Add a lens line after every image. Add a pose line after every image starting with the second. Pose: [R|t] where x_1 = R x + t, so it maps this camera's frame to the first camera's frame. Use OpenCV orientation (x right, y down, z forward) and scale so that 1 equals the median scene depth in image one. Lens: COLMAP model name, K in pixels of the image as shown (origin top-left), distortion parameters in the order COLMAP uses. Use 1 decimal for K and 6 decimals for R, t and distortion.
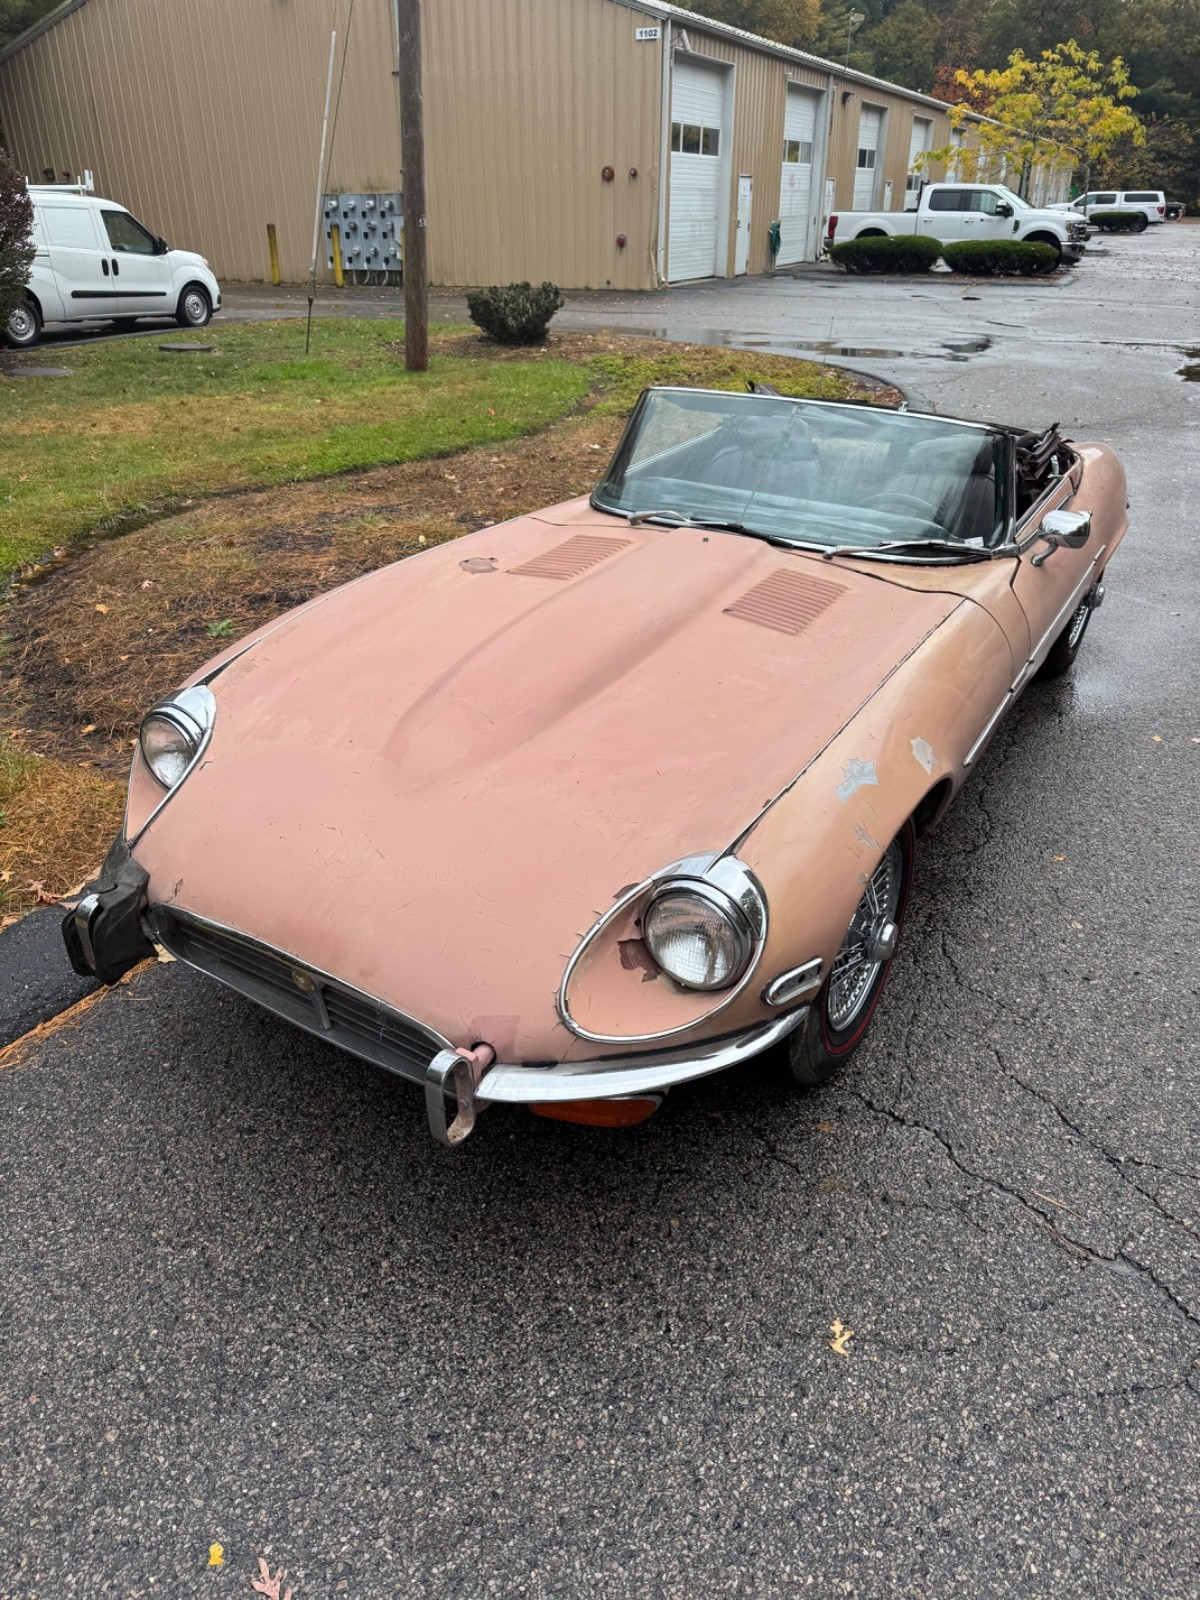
lens RADIAL K [[1122.6, 0, 585.1], [0, 1122.6, 801.8], [0, 0, 1]] dist [0.034622, -0.044773]
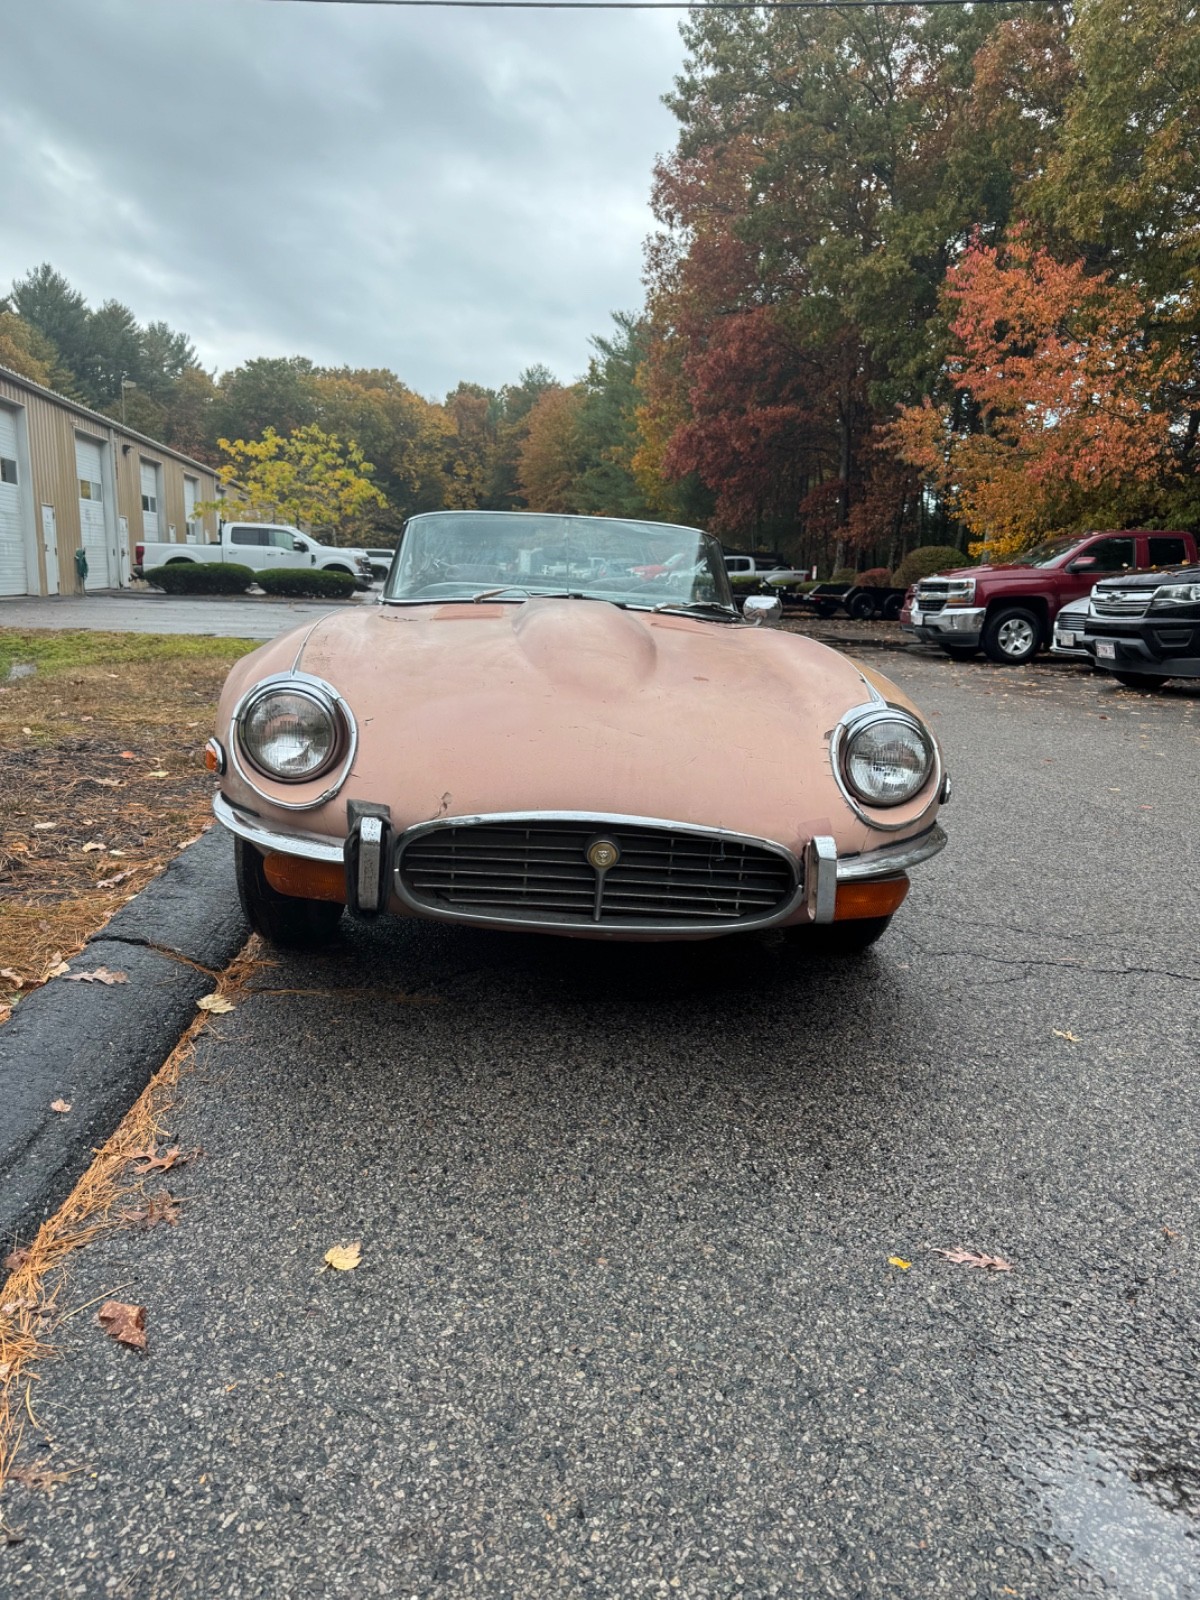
lens RADIAL K [[1122.6, 0, 591.3], [0, 1122.6, 817.5], [0, 0, 1]] dist [0.034622, -0.044773]
pose [[0.815485, -0.097337, 0.570535, -0.065311], [0.245261, 0.950992, -0.188313, 0.024670], [-0.524244, 0.293496, 0.799392, 0.013377]]
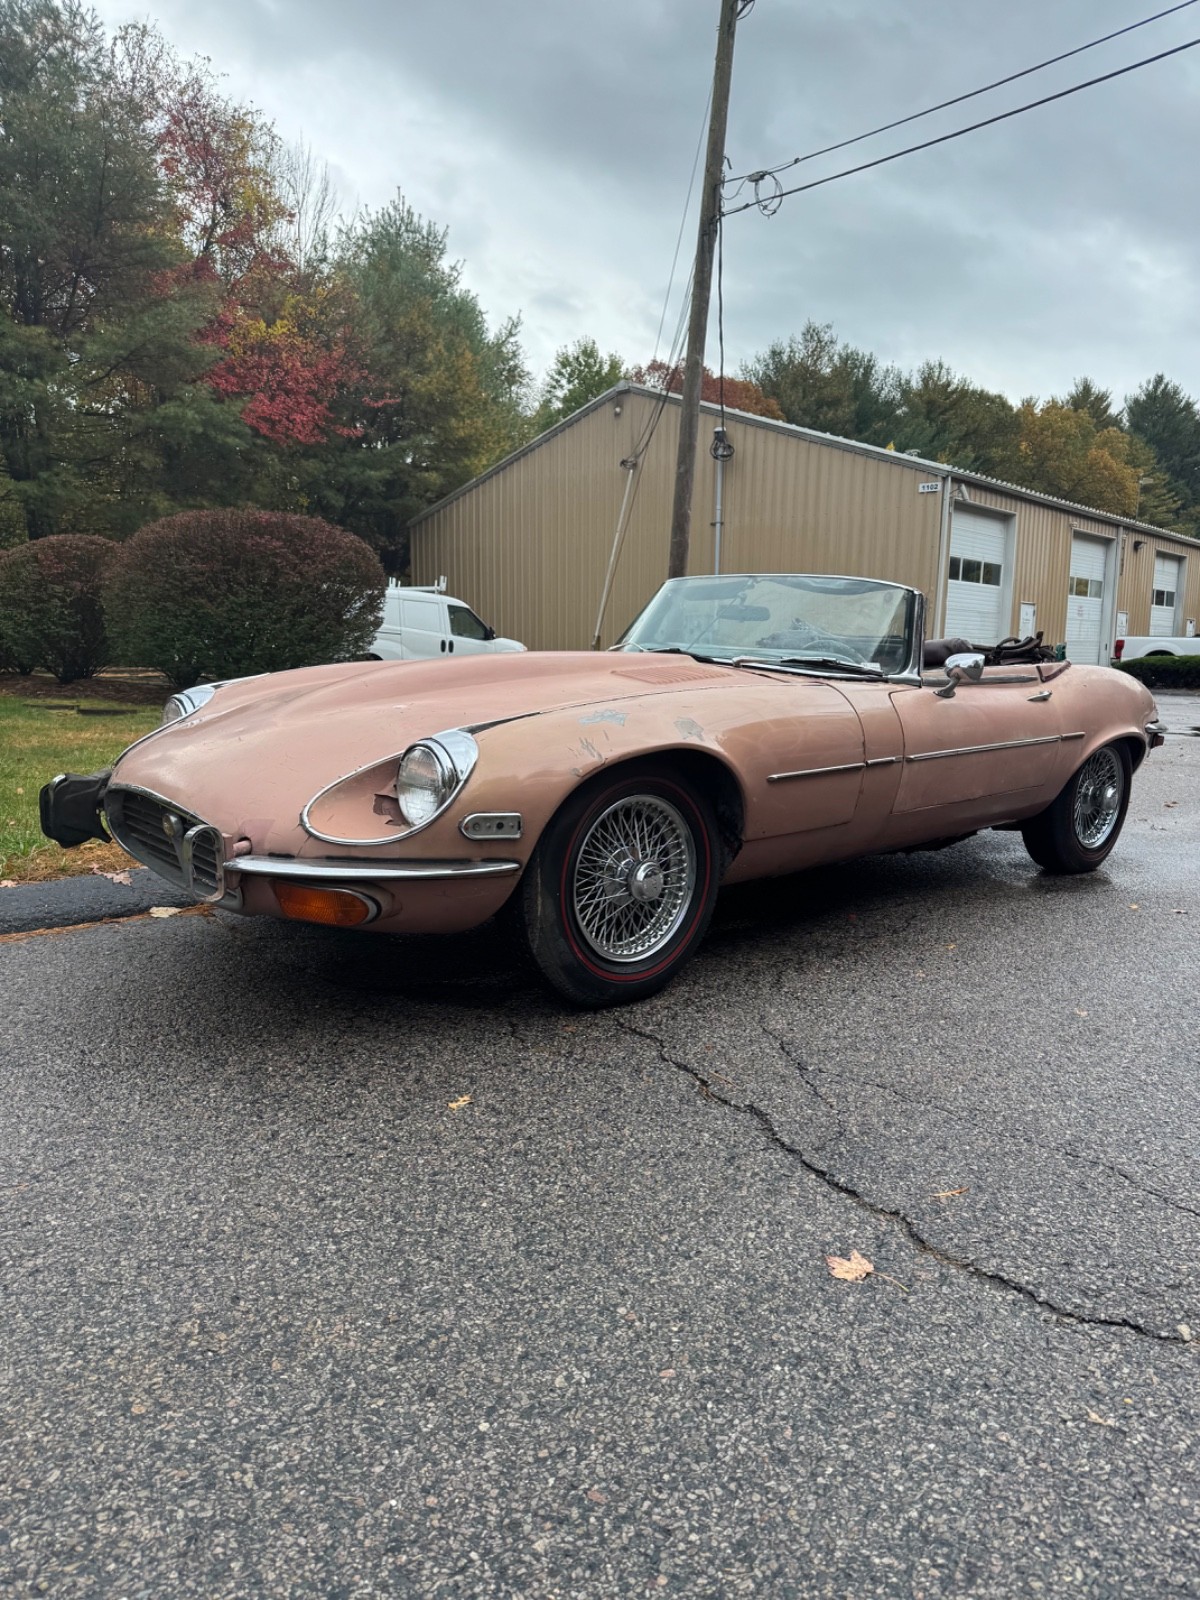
lens RADIAL K [[1122.6, 0, 601.8], [0, 1122.6, 816.0], [0, 0, 1]] dist [0.034622, -0.044773]
pose [[0.962572, 0.059779, -0.264350, 0.046288], [-0.145227, 0.937289, -0.316858, 0.038481], [0.228831, 0.343390, 0.910889, -0.008421]]
